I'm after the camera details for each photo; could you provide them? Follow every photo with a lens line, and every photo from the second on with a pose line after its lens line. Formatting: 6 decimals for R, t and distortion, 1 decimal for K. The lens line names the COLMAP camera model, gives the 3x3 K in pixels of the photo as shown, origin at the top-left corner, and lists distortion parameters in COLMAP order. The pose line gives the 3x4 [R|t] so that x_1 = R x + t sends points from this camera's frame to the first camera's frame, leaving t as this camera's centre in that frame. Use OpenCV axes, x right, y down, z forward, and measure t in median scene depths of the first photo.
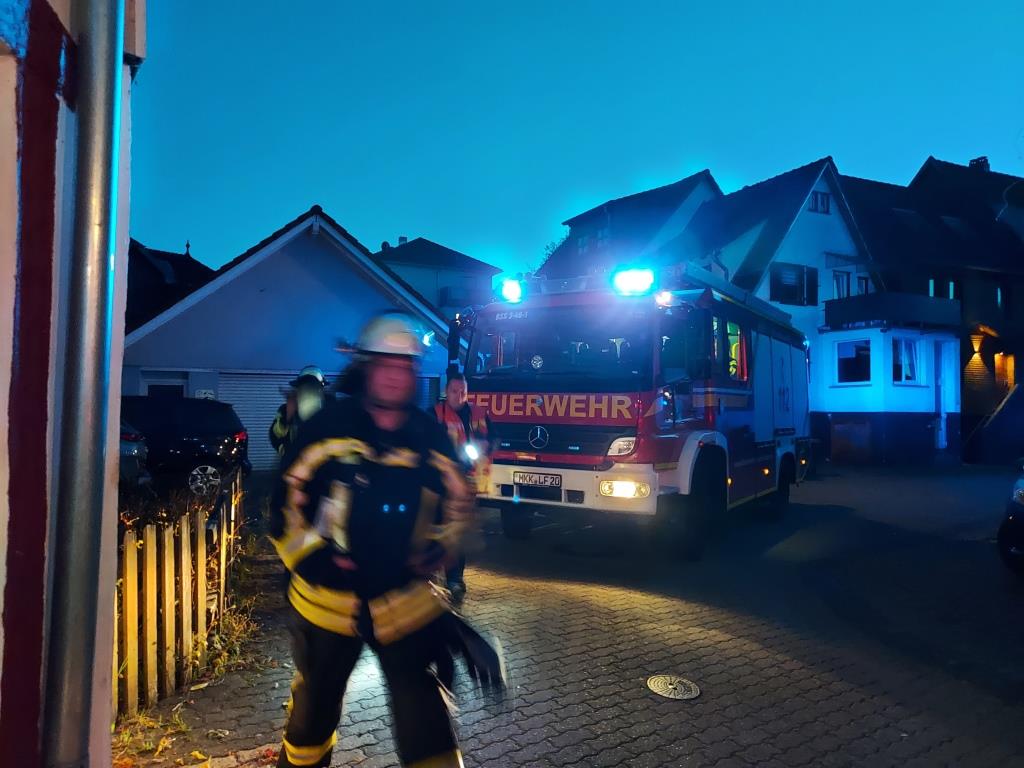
lens RADIAL K [[738.6, 0, 503.1], [0, 738.6, 390.9], [0, 0, 1]] dist [0.034320, -0.027529]
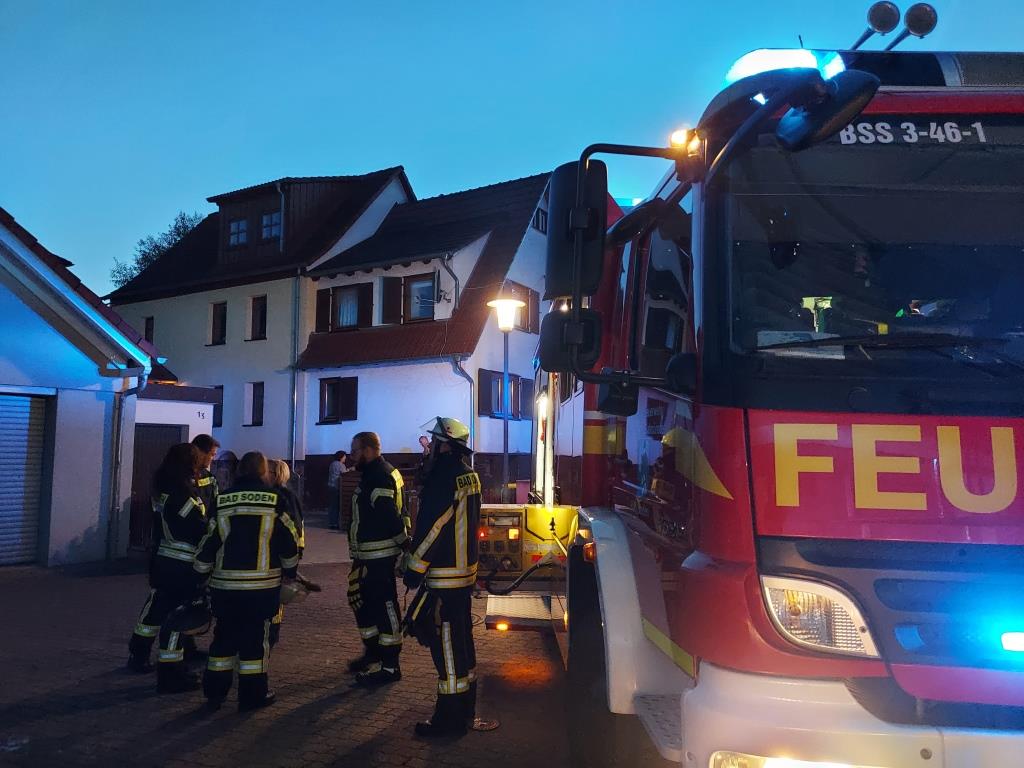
lens RADIAL K [[738.6, 0, 503.1], [0, 738.6, 390.9], [0, 0, 1]] dist [0.034320, -0.027529]
pose [[0.838886, 0.045910, 0.542368, -0.089423], [-0.018097, 0.998238, -0.056508, 0.003393], [-0.544007, 0.037588, 0.838239, 0.294454]]
